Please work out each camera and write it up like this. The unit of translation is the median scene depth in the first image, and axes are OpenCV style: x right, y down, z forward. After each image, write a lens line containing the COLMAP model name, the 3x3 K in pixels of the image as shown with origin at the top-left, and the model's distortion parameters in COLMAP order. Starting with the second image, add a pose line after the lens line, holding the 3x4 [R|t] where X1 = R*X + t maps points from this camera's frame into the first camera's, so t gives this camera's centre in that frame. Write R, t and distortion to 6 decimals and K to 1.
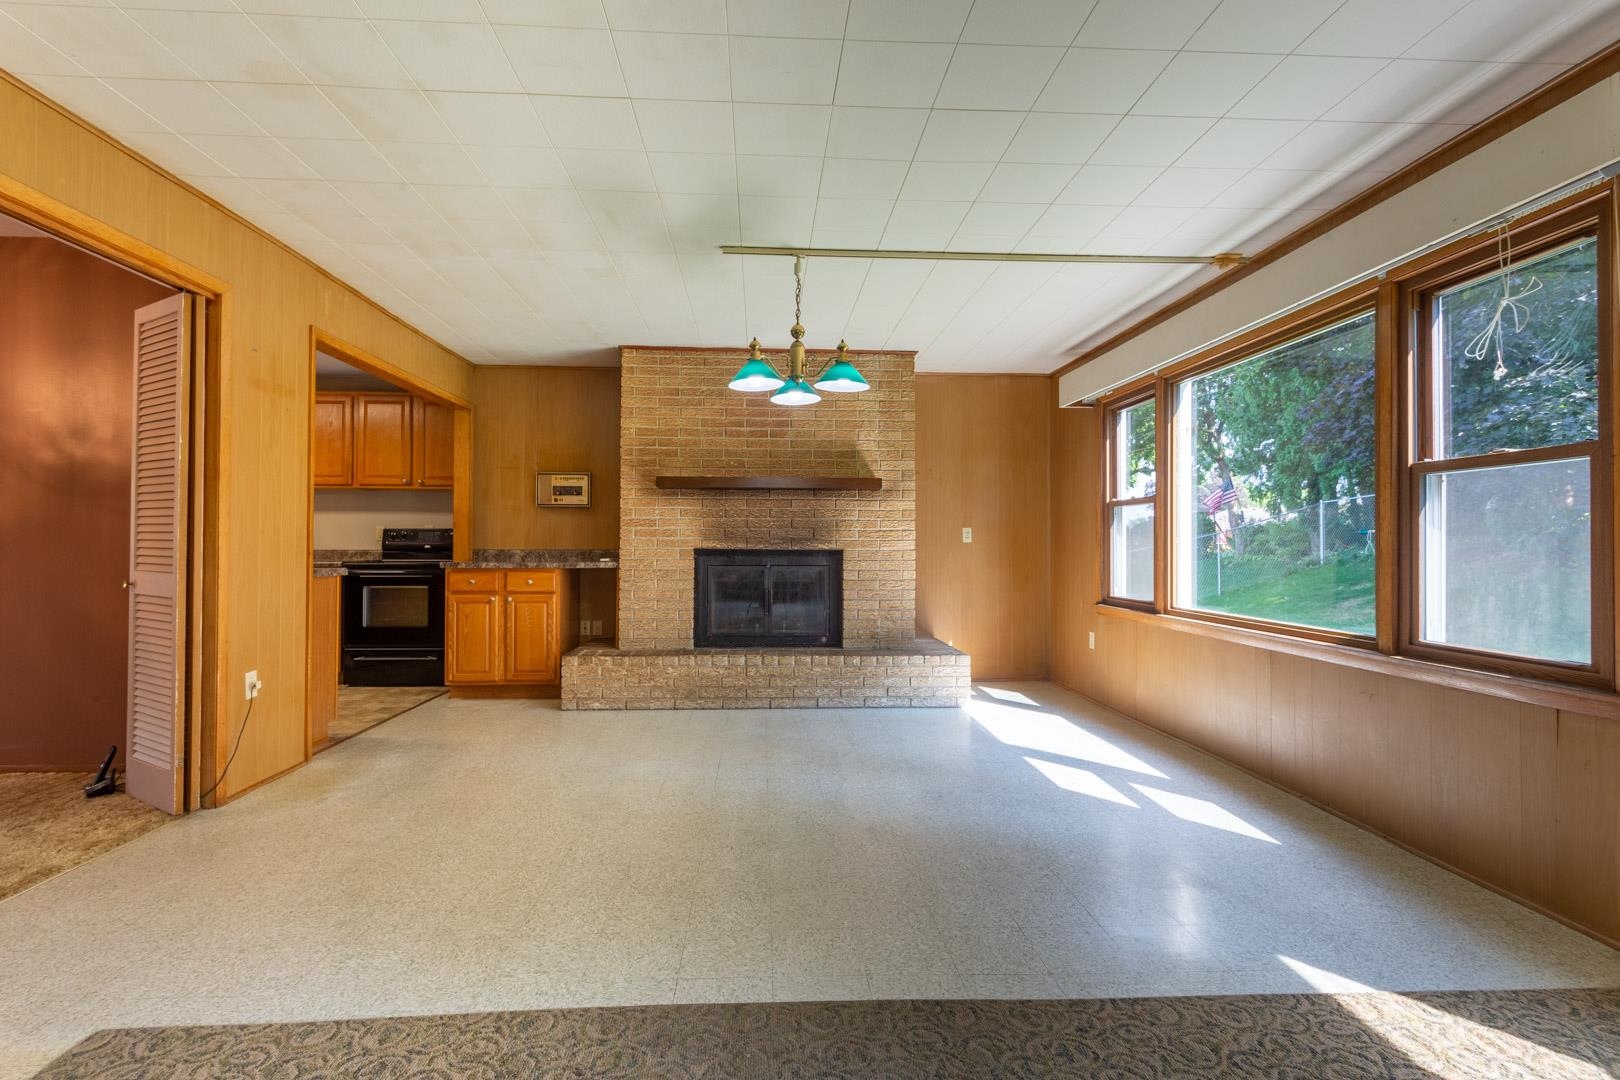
lens RADIAL K [[766.2, 0, 801.0], [0, 766.2, 536.9], [0, 0, 1]] dist [0.002455, -0.000225]
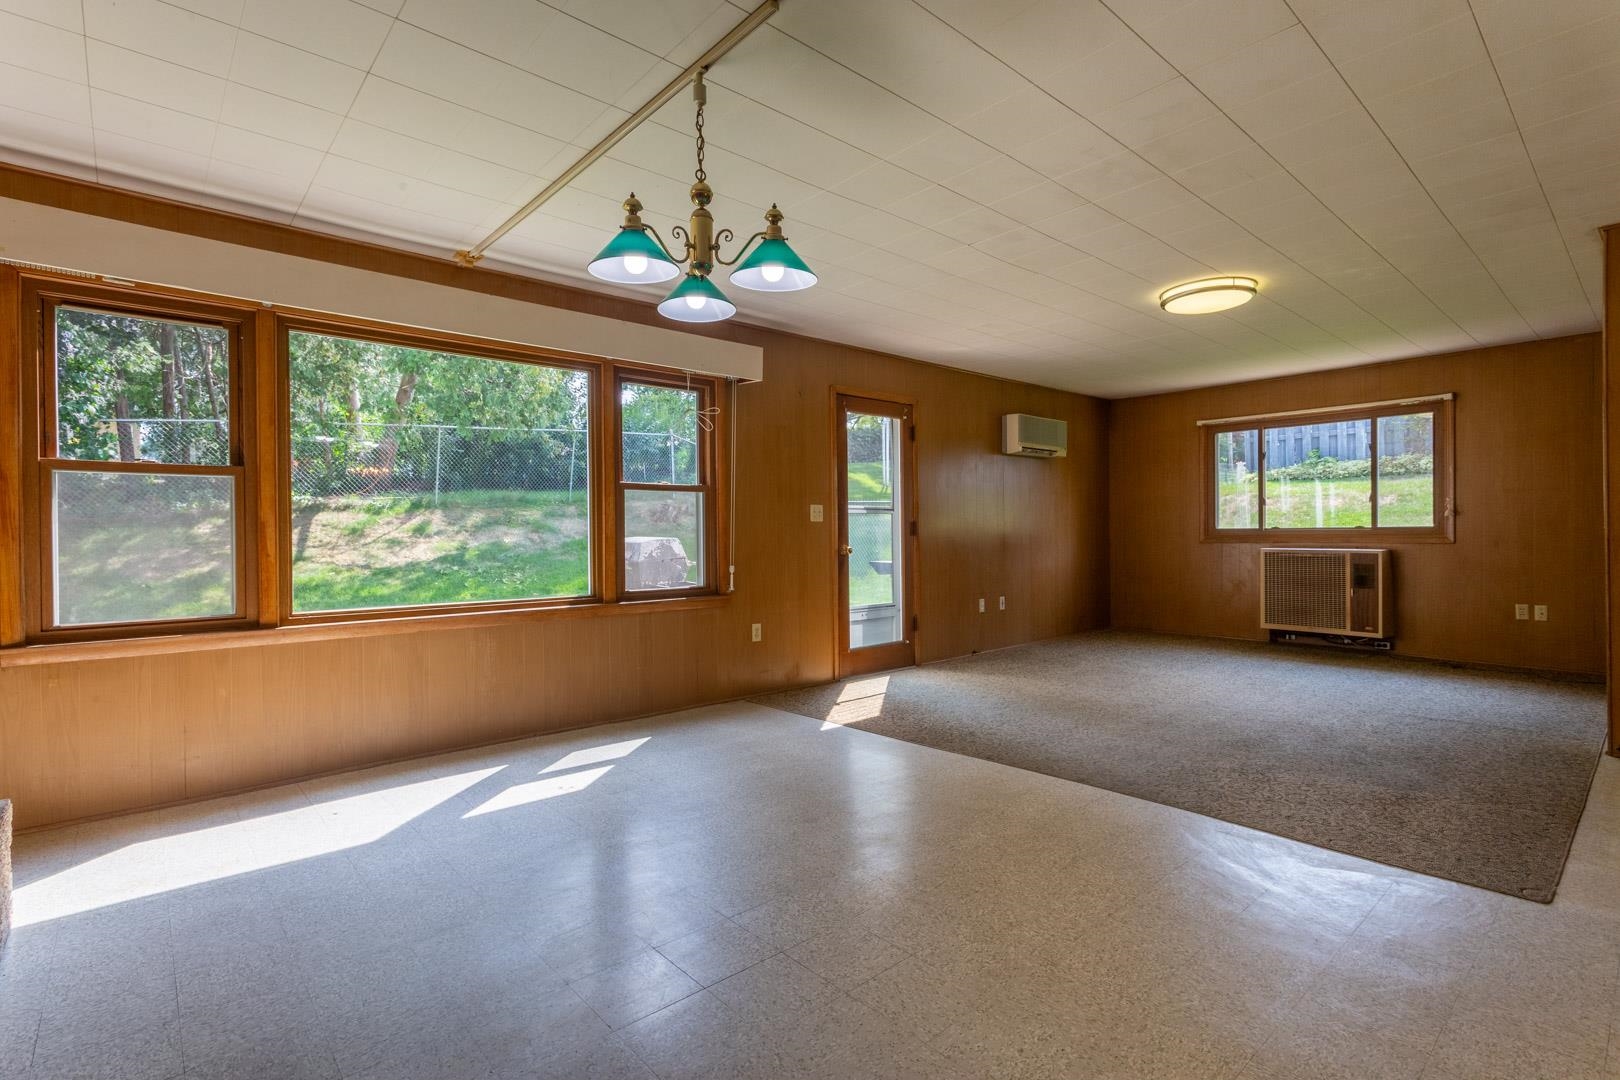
lens RADIAL K [[766.2, 0, 801.0], [0, 766.2, 536.9], [0, 0, 1]] dist [0.002455, -0.000225]
pose [[-0.617970, 0.000747, 0.786201, -0.899053], [0.000304, 1.000000, -0.000711, 0.025618], [-0.786201, -0.000200, -0.617970, 2.156270]]
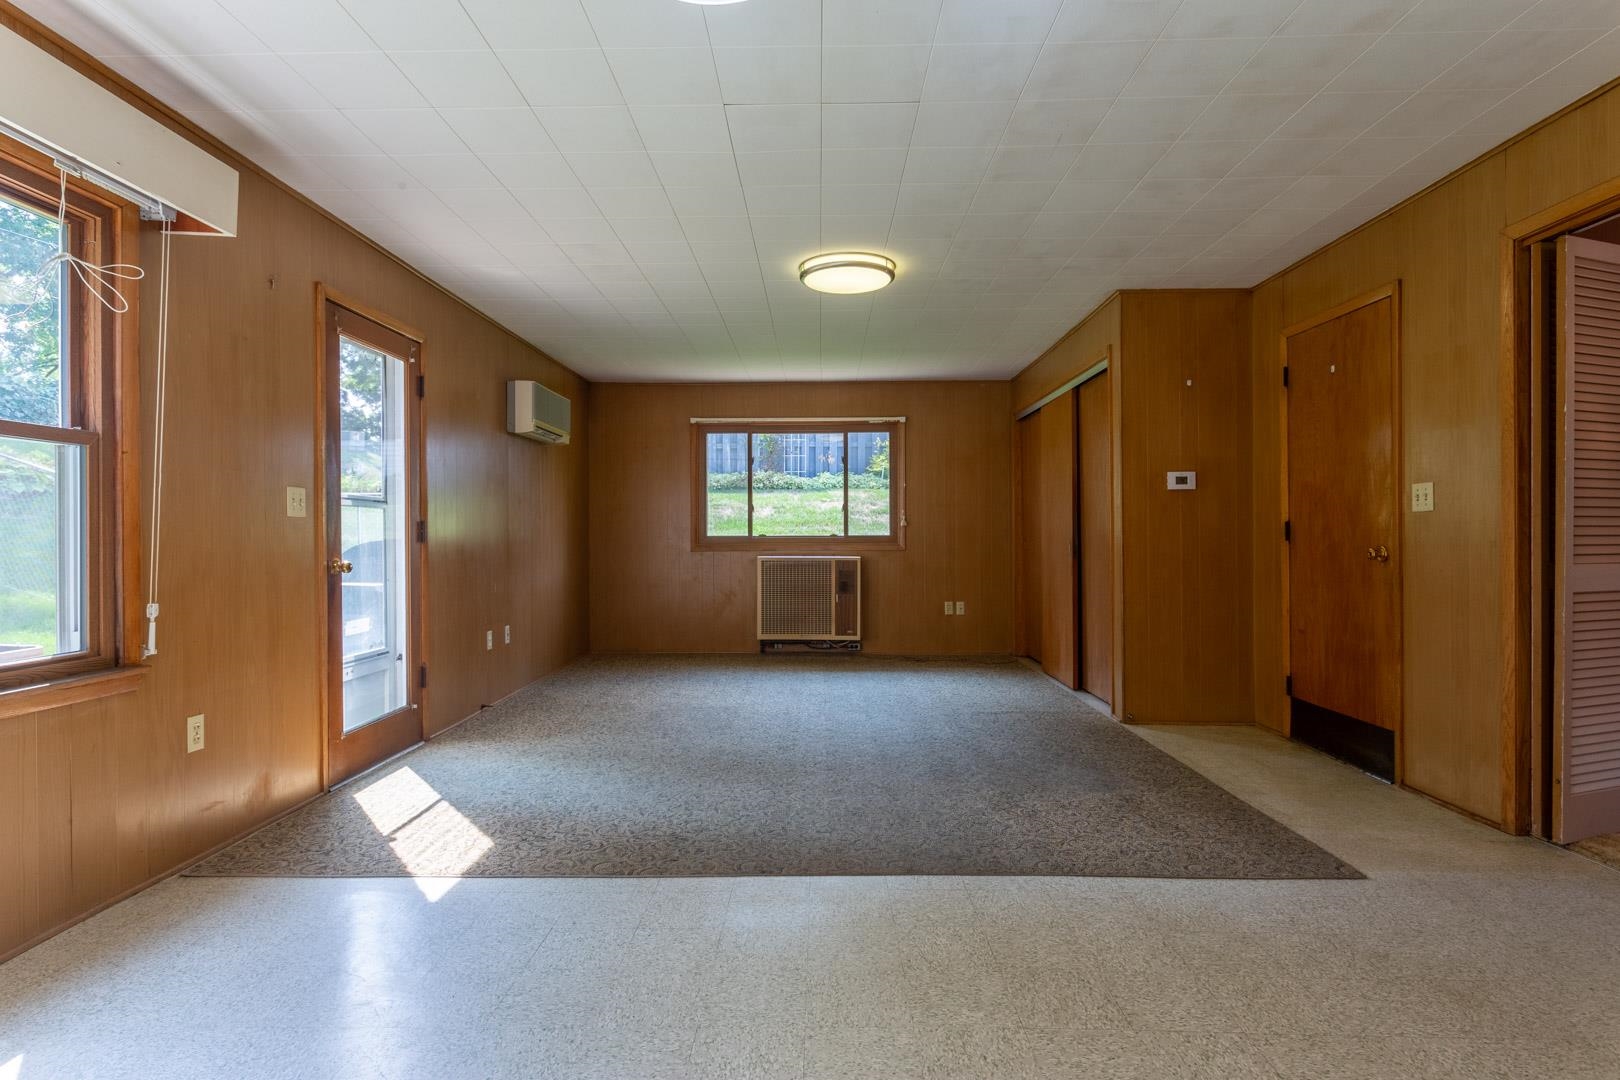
lens RADIAL K [[845.0, 0, 800.5], [0, 845.0, 536.6], [0, 0, 1]] dist [-0.003198, 0.000589]
pose [[-0.997024, 0.001861, 0.077070, -0.002970], [0.001032, 0.999941, -0.010793, 0.028183], [-0.077086, -0.010682, -0.996967, 2.042261]]
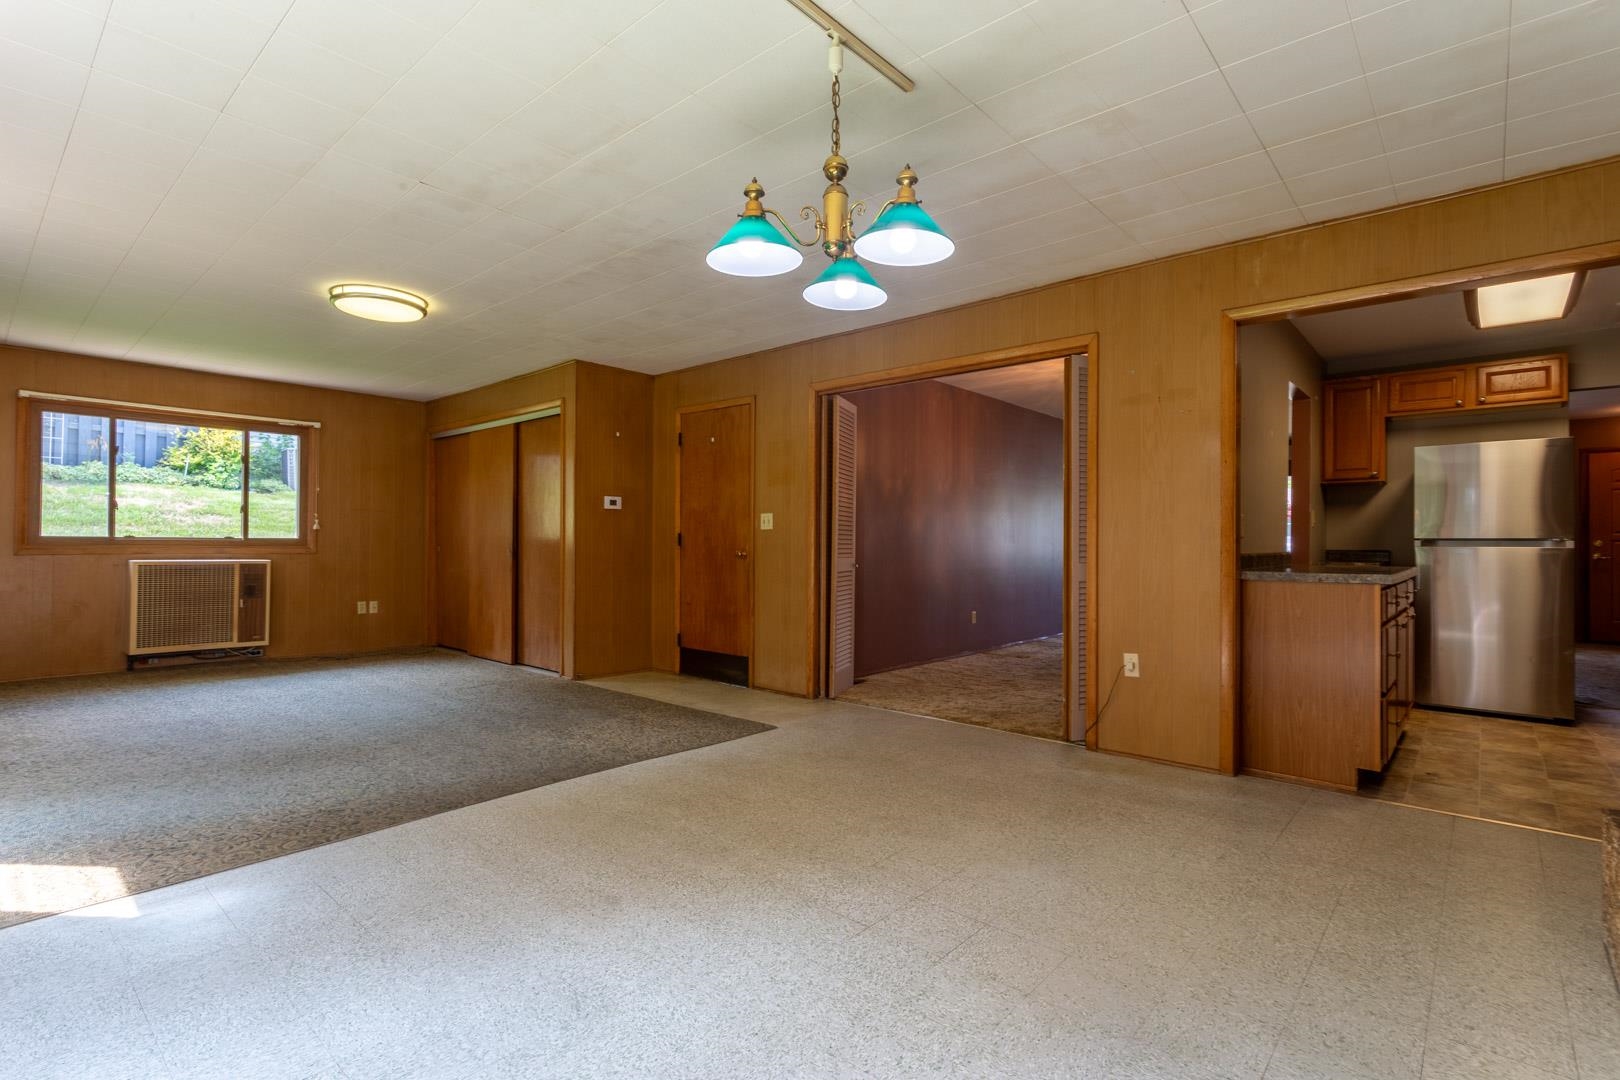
lens RADIAL K [[766.2, 0, 801.0], [0, 766.2, 536.9], [0, 0, 1]] dist [0.002455, -0.000225]
pose [[-0.705556, -0.013329, -0.708529, 0.685556], [-0.000769, 0.999837, -0.018044, 0.035198], [0.708654, -0.012187, -0.705451, 2.254877]]
